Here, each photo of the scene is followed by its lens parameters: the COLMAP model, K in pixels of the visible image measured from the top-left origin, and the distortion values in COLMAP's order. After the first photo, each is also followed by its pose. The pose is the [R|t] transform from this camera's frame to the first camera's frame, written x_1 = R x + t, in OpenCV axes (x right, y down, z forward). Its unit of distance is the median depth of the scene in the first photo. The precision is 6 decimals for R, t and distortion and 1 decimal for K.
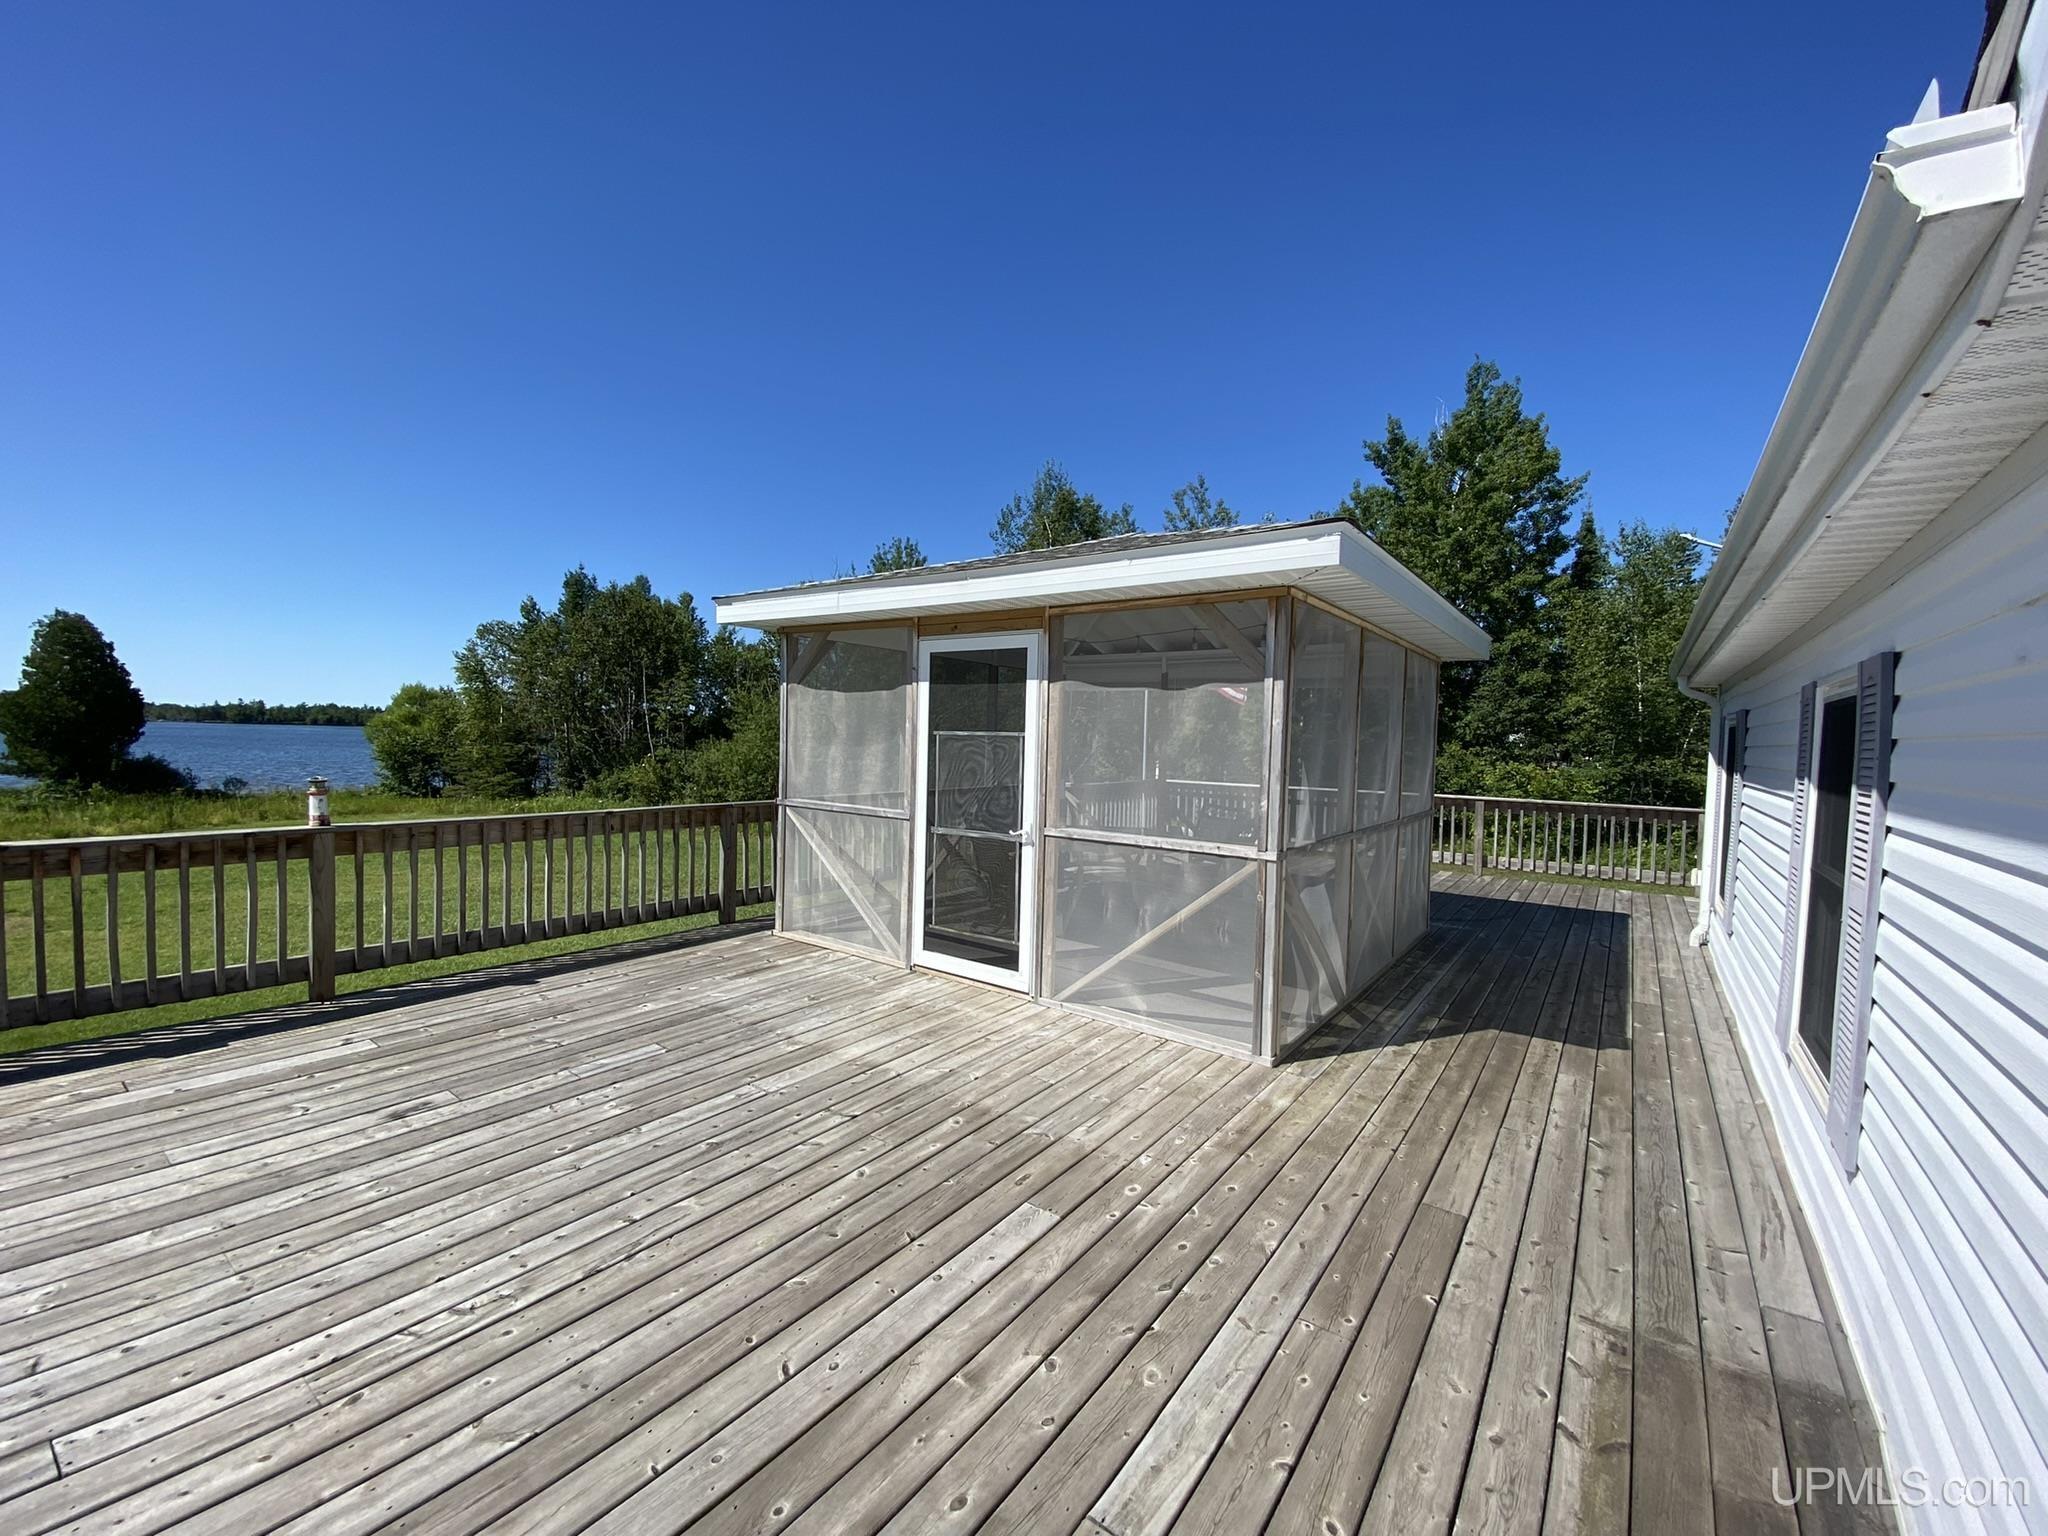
lens RADIAL K [[831.8, 0, 1034.4], [0, 831.8, 769.1], [0, 0, 1]] dist [-0.004964, -0.010591]
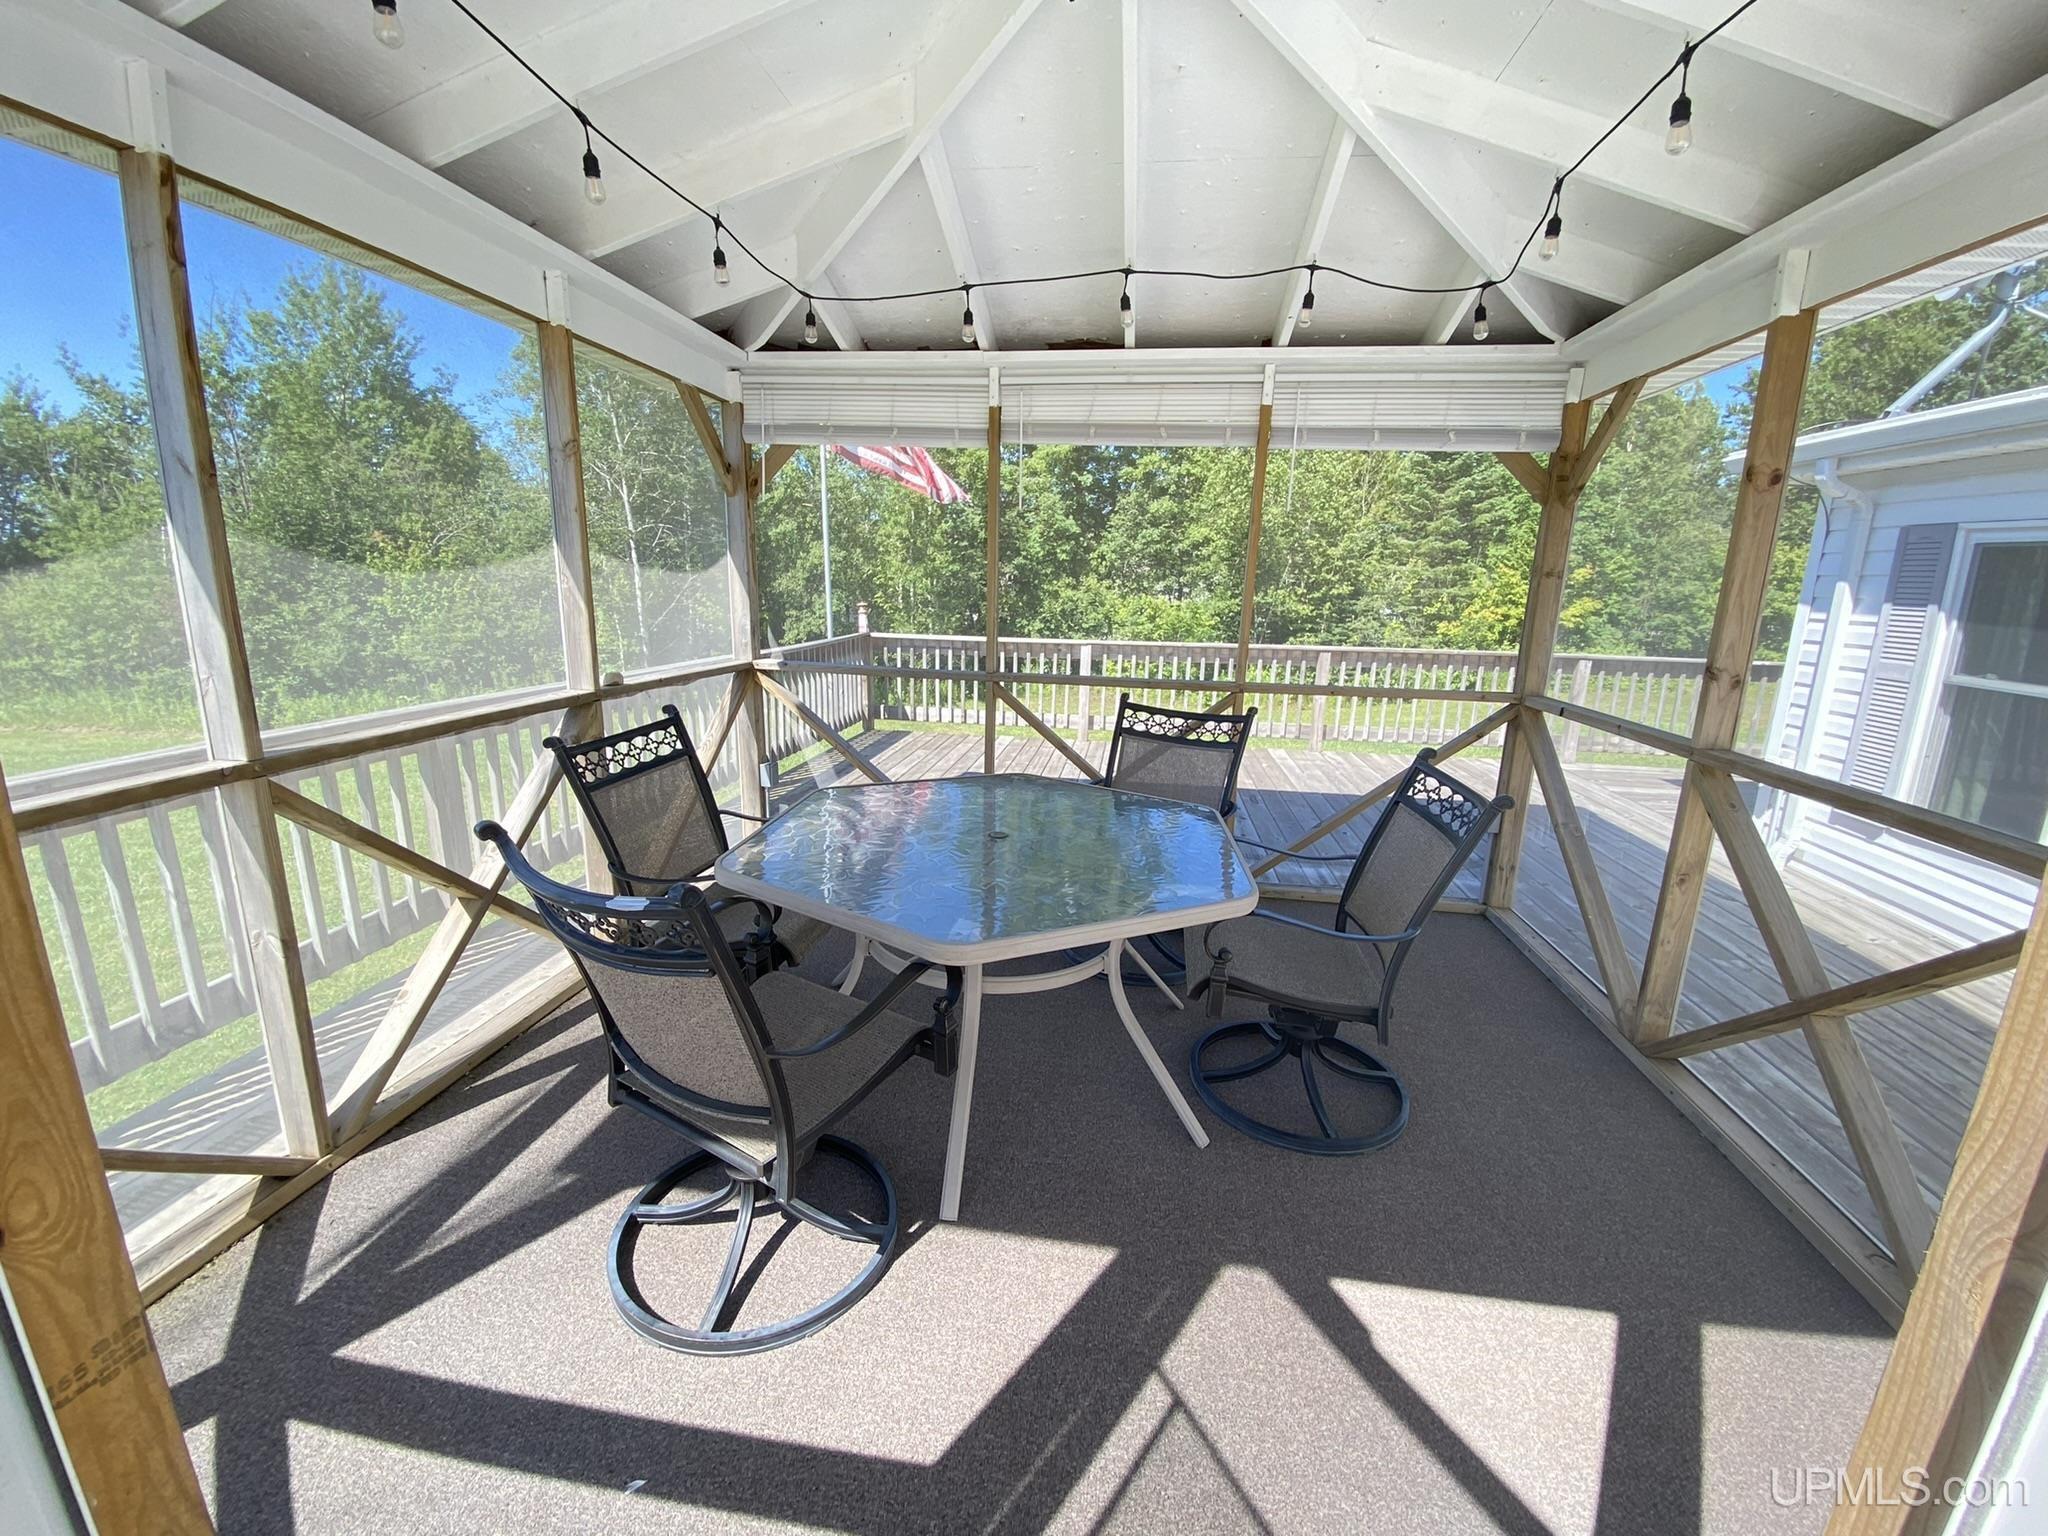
lens RADIAL K [[831.8, 0, 1034.3], [0, 831.8, 775.3], [0, 0, 1]] dist [-0.004964, -0.010591]
pose [[0.890630, -0.103873, 0.442706, 0.002520], [0.014674, 0.979619, 0.200329, 0.001297], [-0.454491, -0.171923, 0.874002, 0.159078]]
